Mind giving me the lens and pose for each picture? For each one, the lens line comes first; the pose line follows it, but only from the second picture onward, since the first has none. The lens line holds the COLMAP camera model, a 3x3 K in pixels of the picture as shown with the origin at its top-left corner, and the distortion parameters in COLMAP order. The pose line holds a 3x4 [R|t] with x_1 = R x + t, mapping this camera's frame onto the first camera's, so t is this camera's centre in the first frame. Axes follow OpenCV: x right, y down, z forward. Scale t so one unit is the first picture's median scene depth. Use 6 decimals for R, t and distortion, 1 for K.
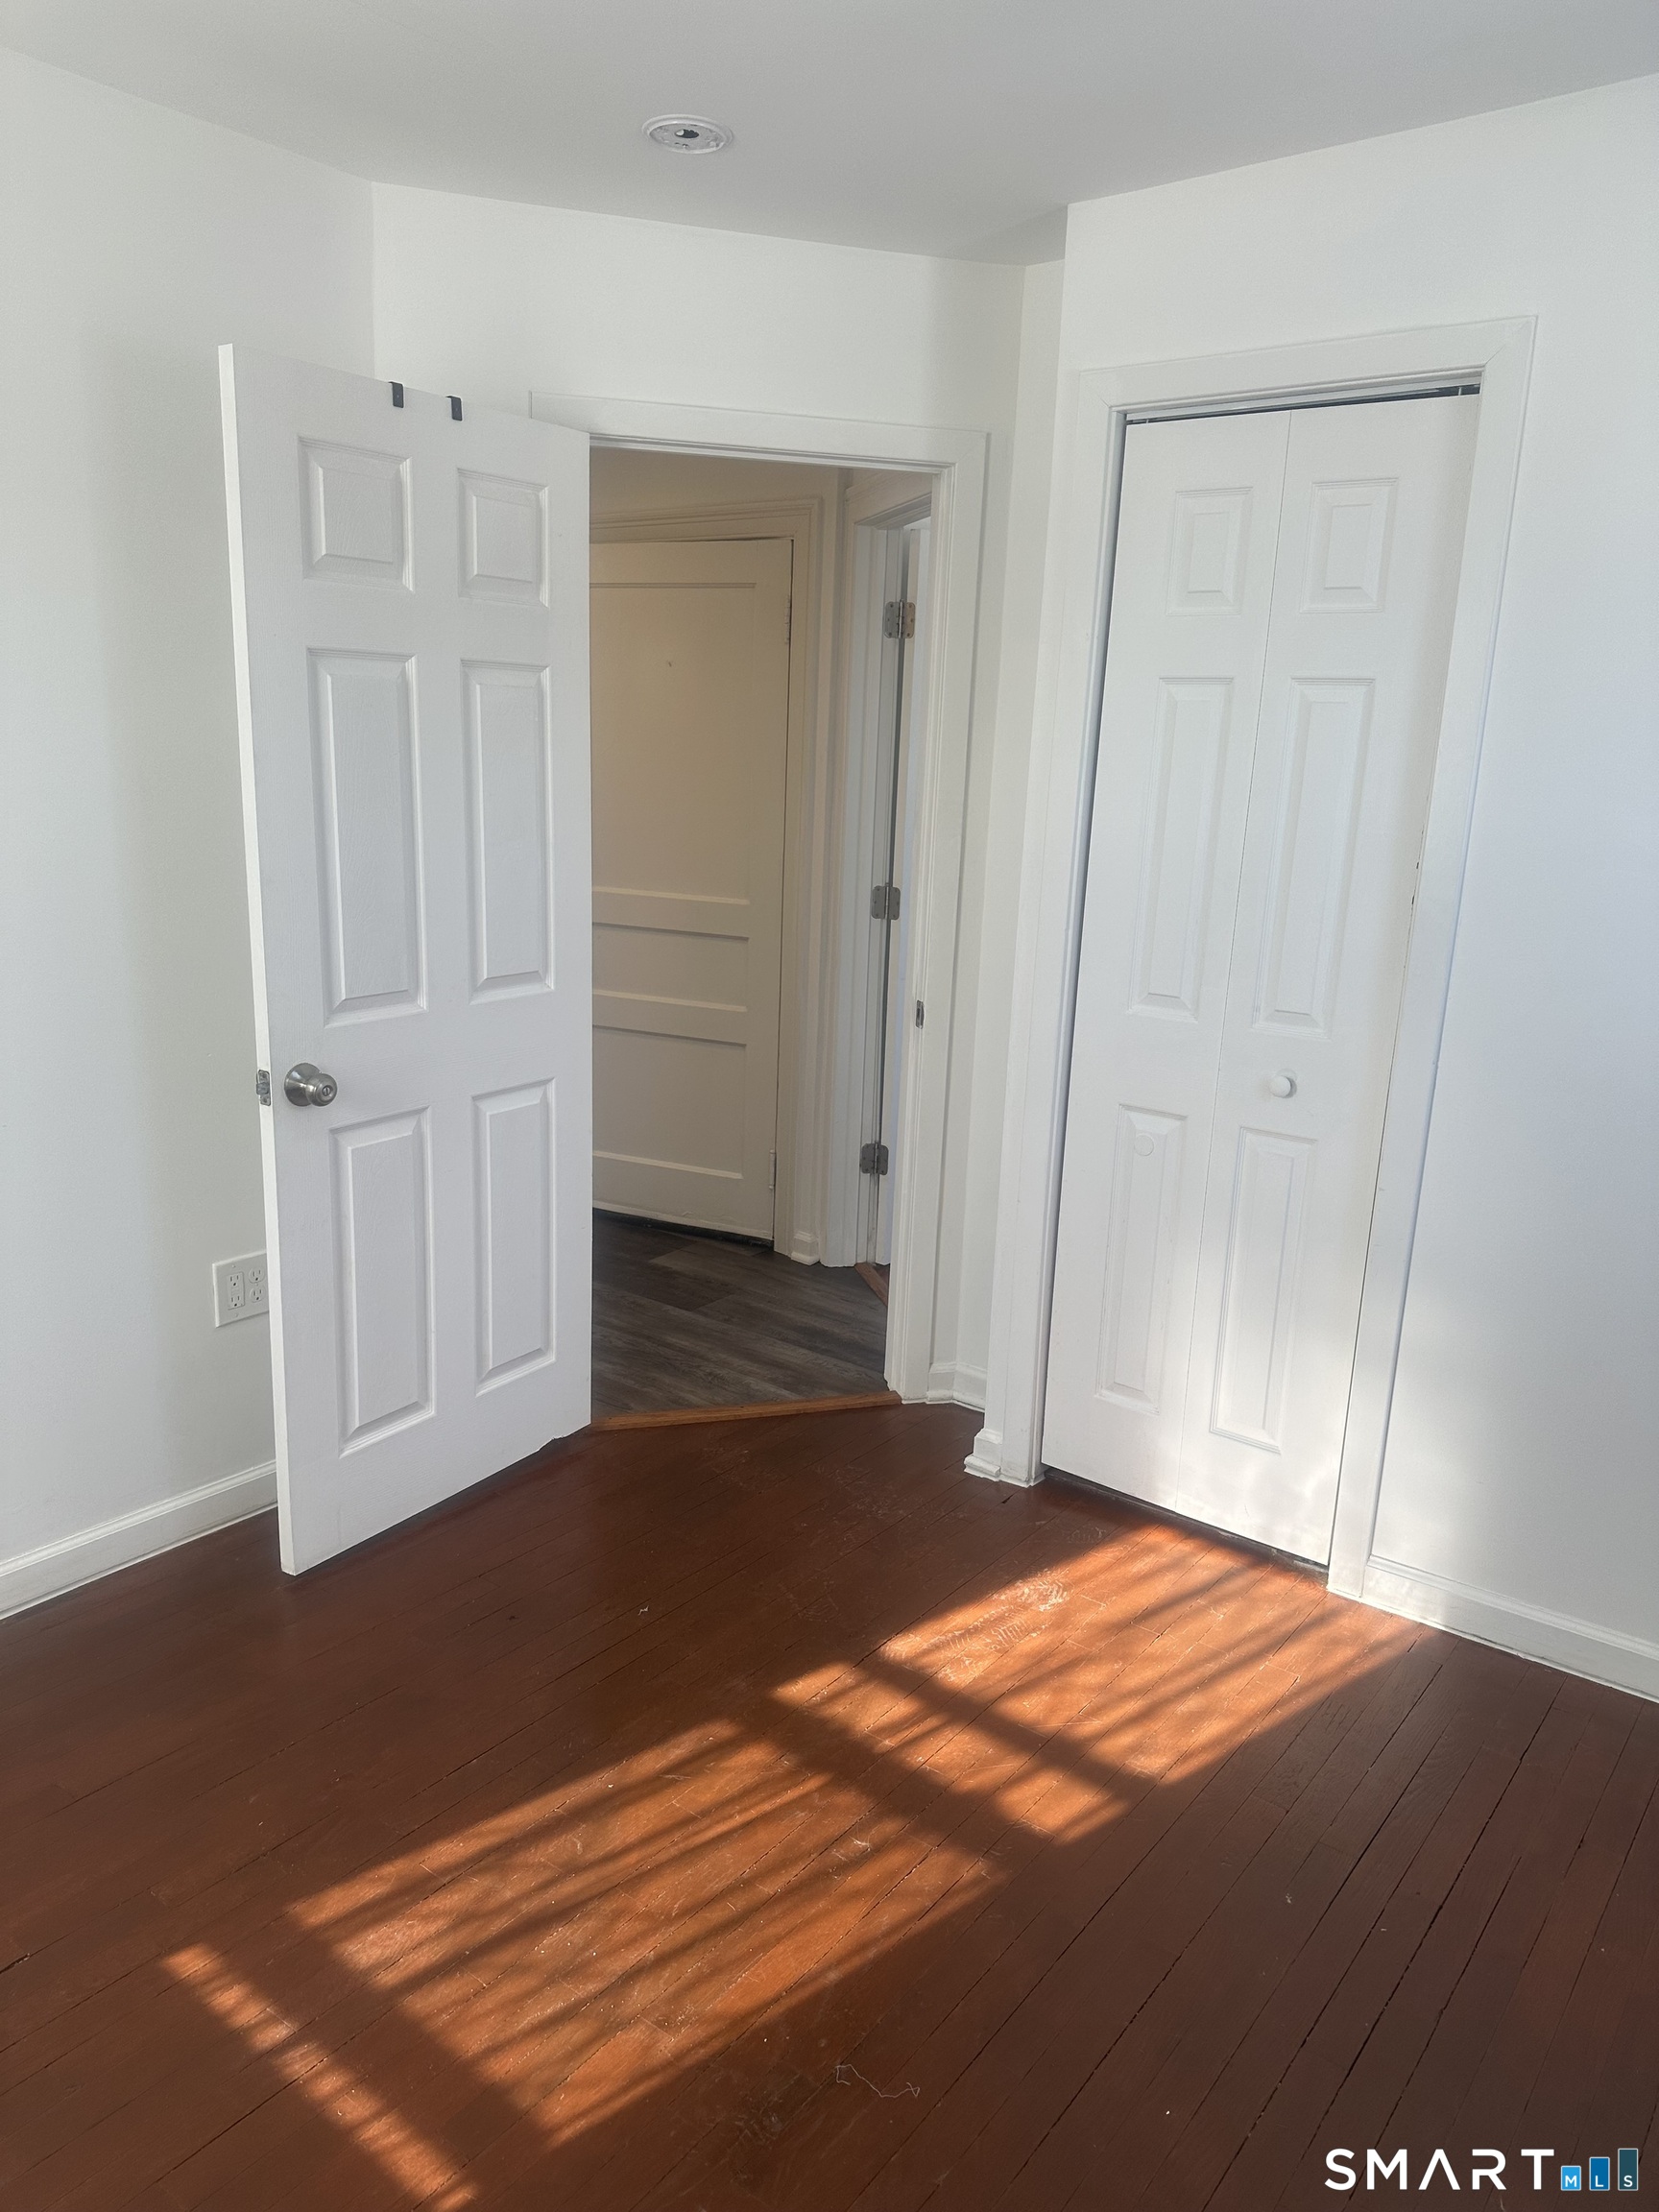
lens RADIAL K [[1526.8, 0, 793.8], [0, 1526.8, 1099.6], [0, 0, 1]] dist [0.082689, -0.117542]
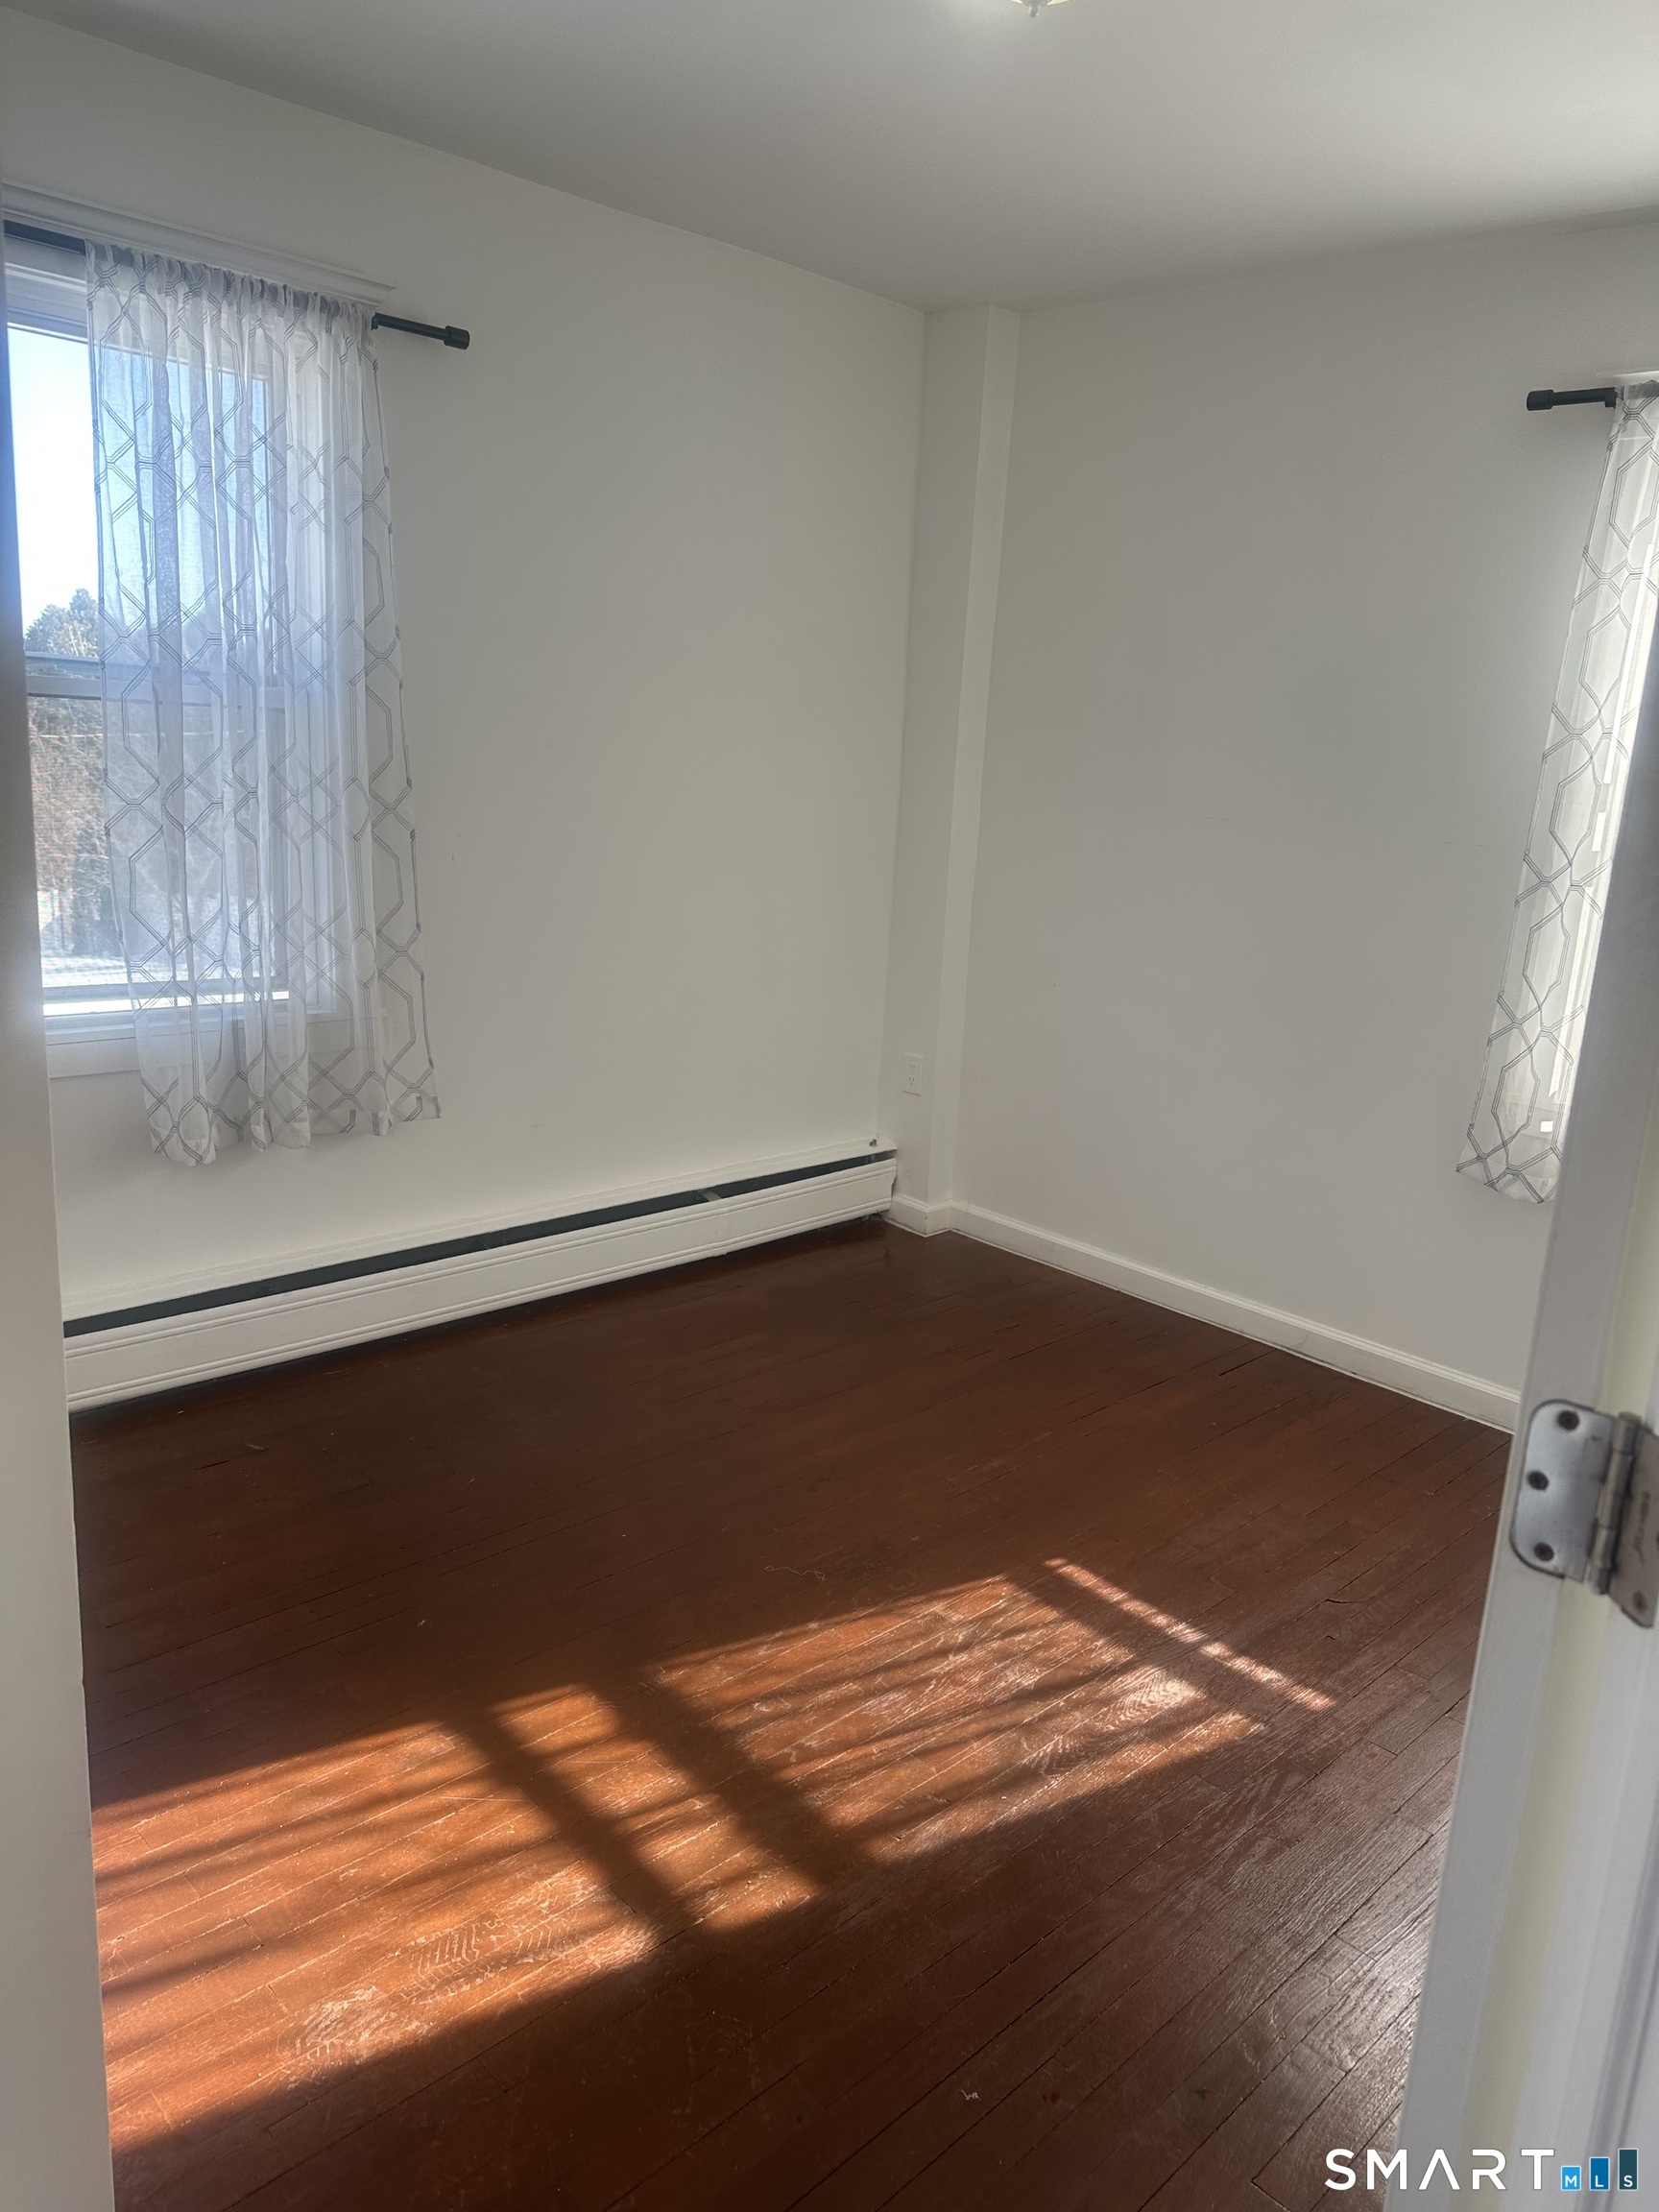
lens RADIAL K [[1526.8, 0, 793.8], [0, 1526.8, 1099.6], [0, 0, 1]] dist [0.082689, -0.117542]
pose [[-0.985176, -0.120180, 0.122413, -0.054997], [-0.054358, 0.895511, 0.441707, -0.353886], [-0.162706, 0.428505, -0.888769, 1.666390]]
